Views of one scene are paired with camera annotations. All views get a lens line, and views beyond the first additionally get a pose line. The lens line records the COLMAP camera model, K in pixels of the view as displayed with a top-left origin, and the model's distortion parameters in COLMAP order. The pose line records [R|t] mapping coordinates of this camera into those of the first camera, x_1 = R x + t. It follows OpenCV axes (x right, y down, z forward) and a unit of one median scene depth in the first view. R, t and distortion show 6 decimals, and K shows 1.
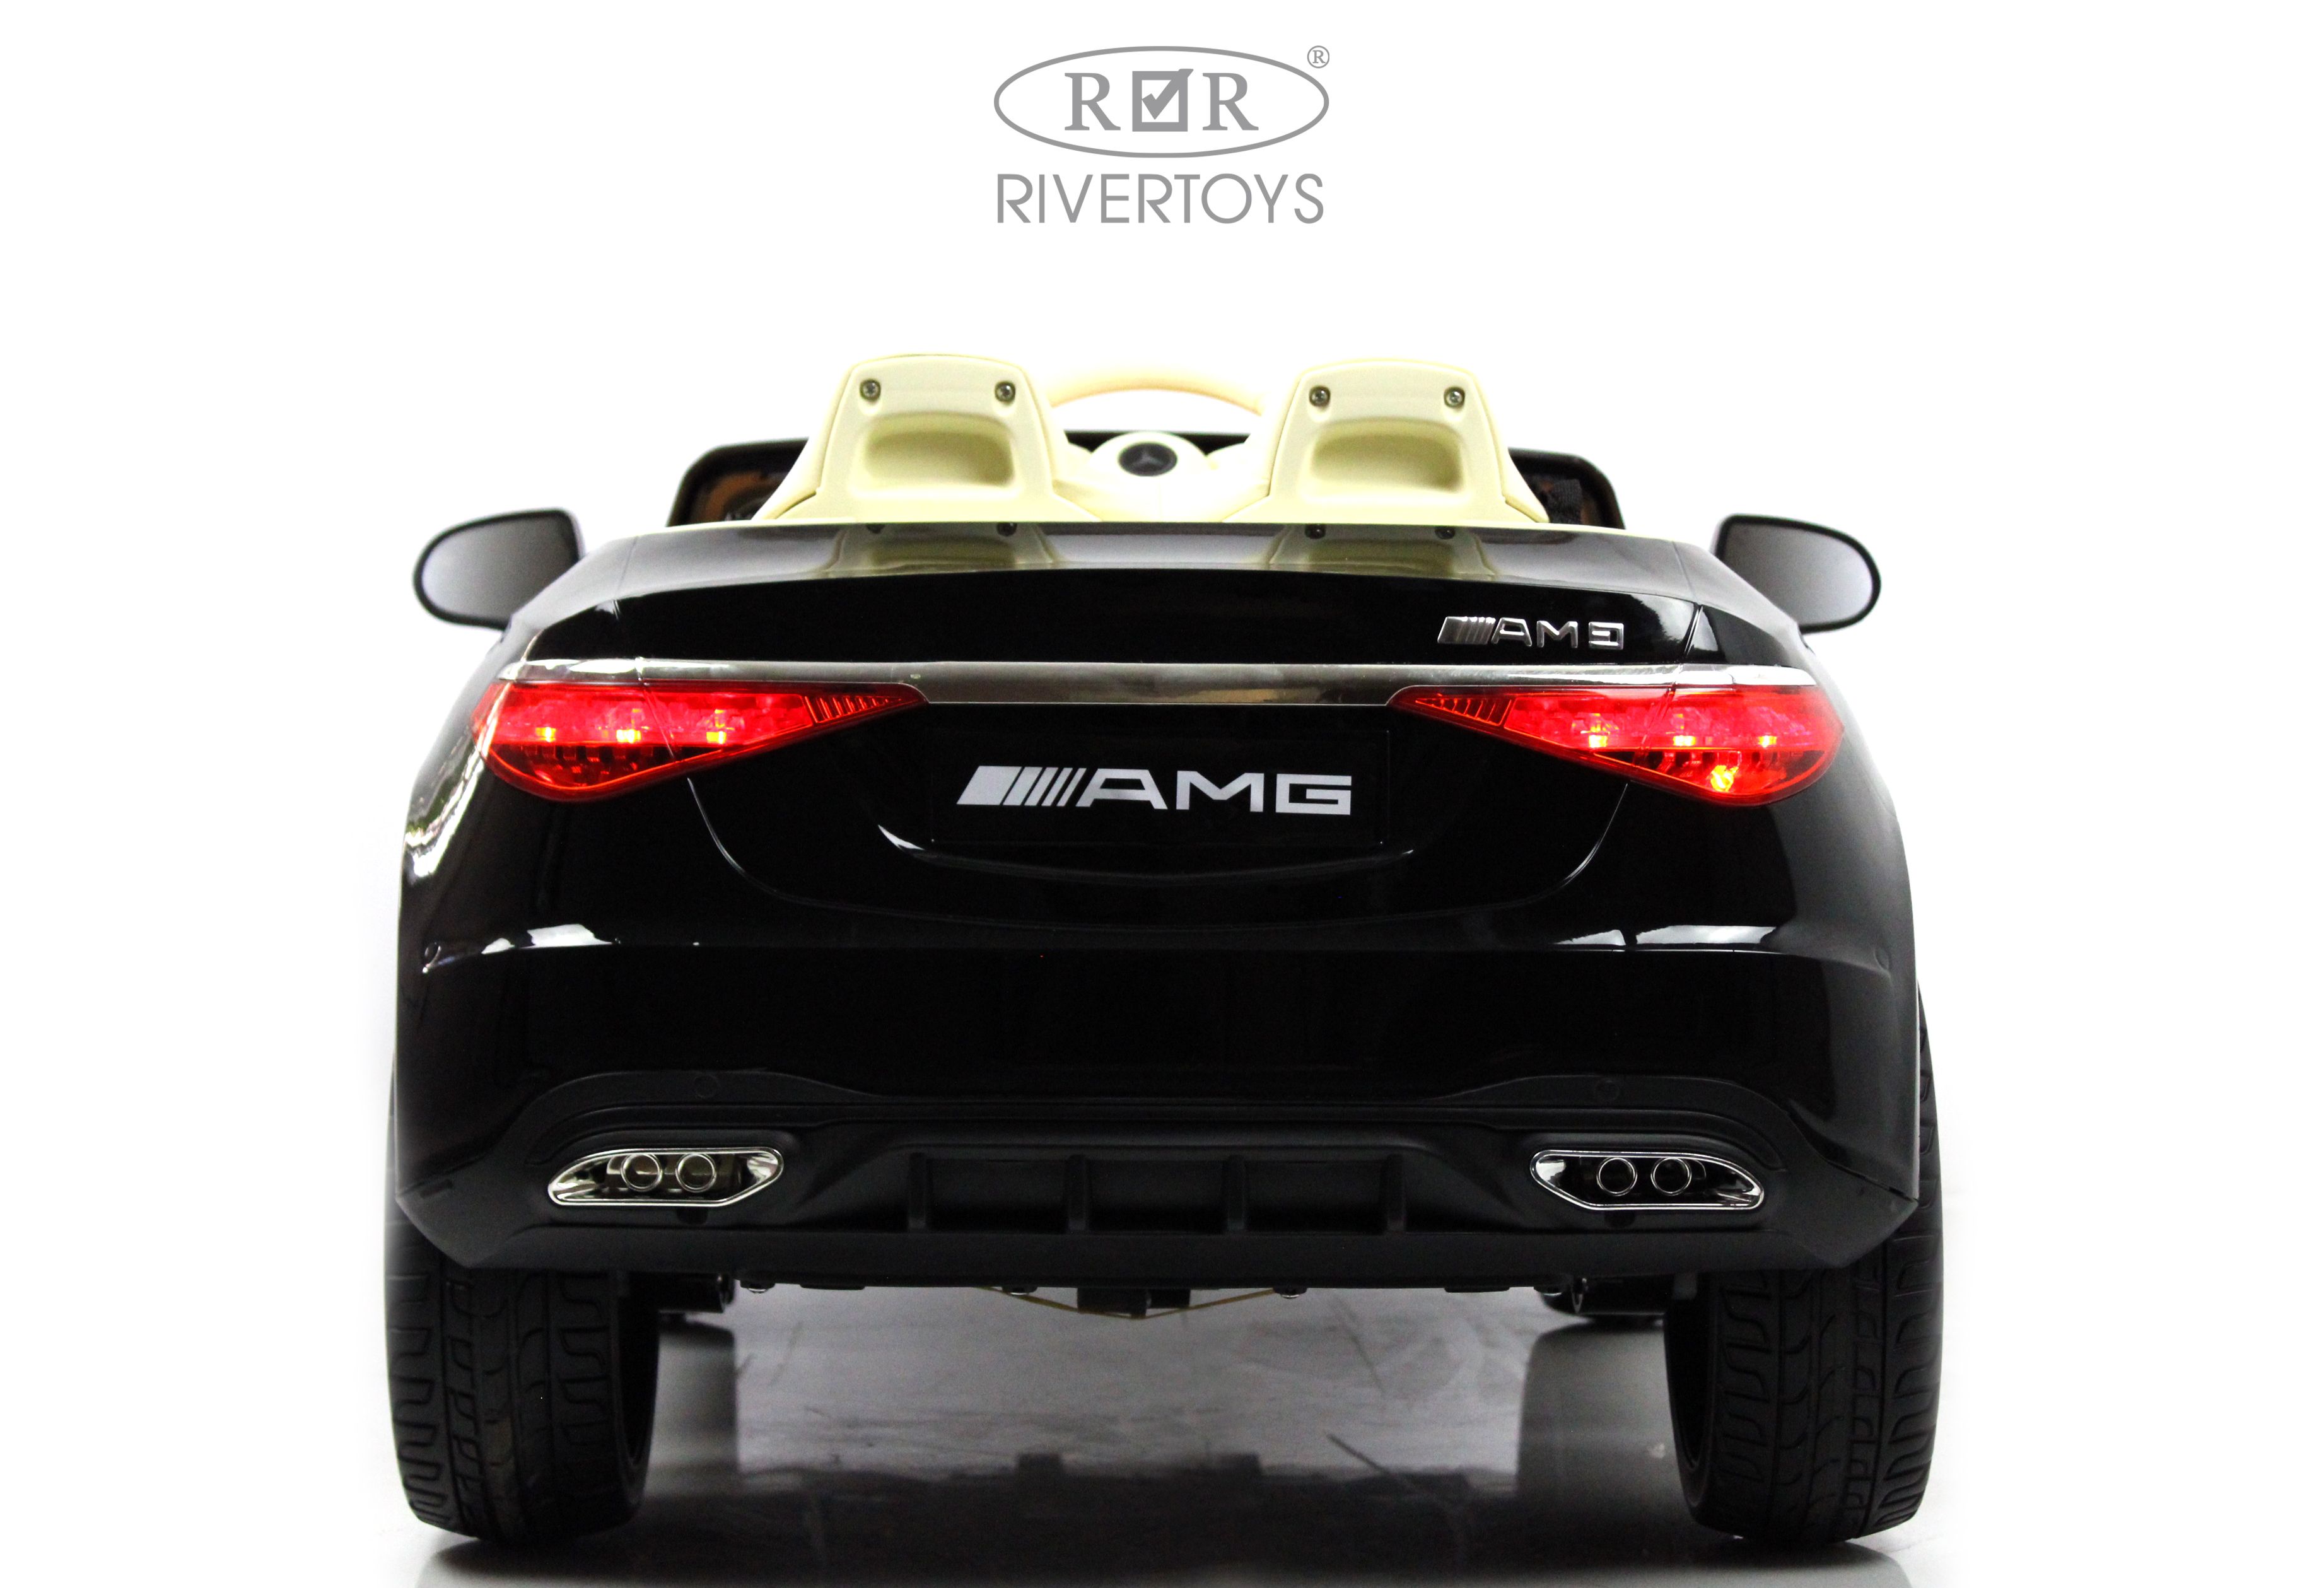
lens RADIAL K [[5355.1, 0, 1146.0], [0, 5355.1, 794.4], [0, 0, 1]] dist [0.031129, 0.000000]
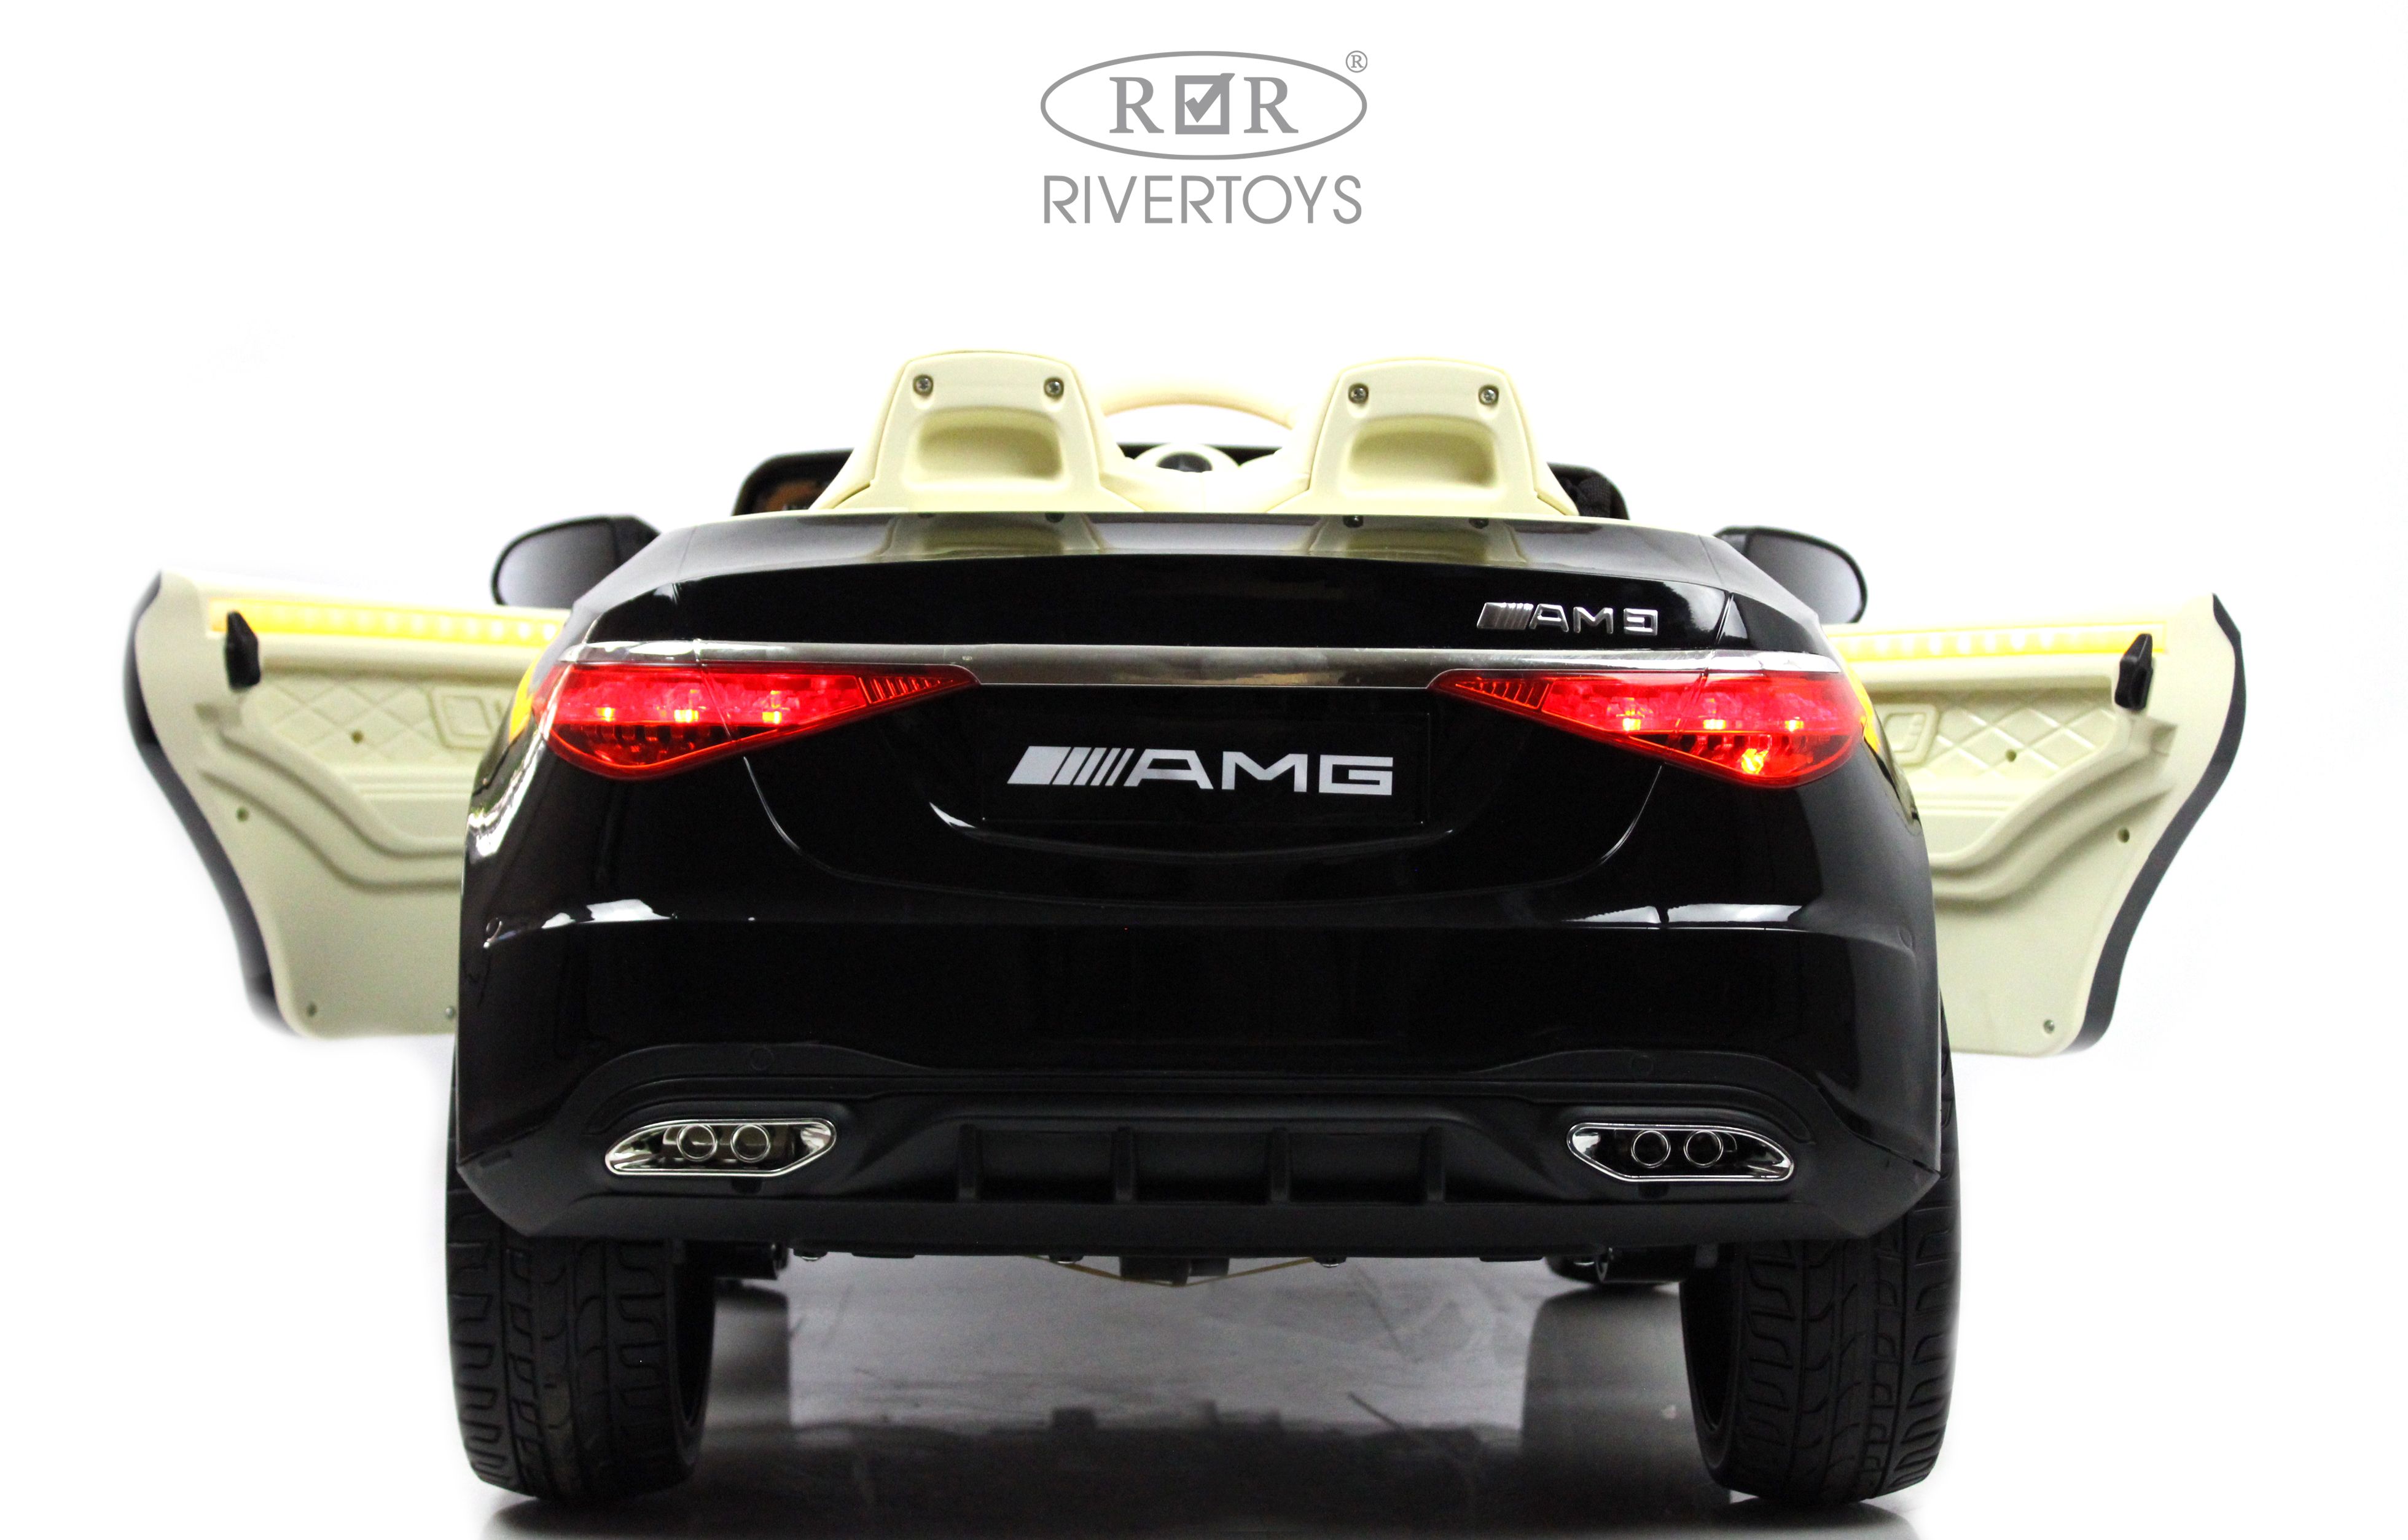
lens RADIAL K [[4591.6, 0, 1218.2], [0, 4591.6, 769.8], [0, 0, 1]] dist [-0.011661, 0.000000]
pose [[0.999860, 0.003469, 0.016389, -0.009127], [-0.003266, 0.999918, -0.012359, 0.009628], [-0.016431, 0.012304, 0.999789, 0.118797]]
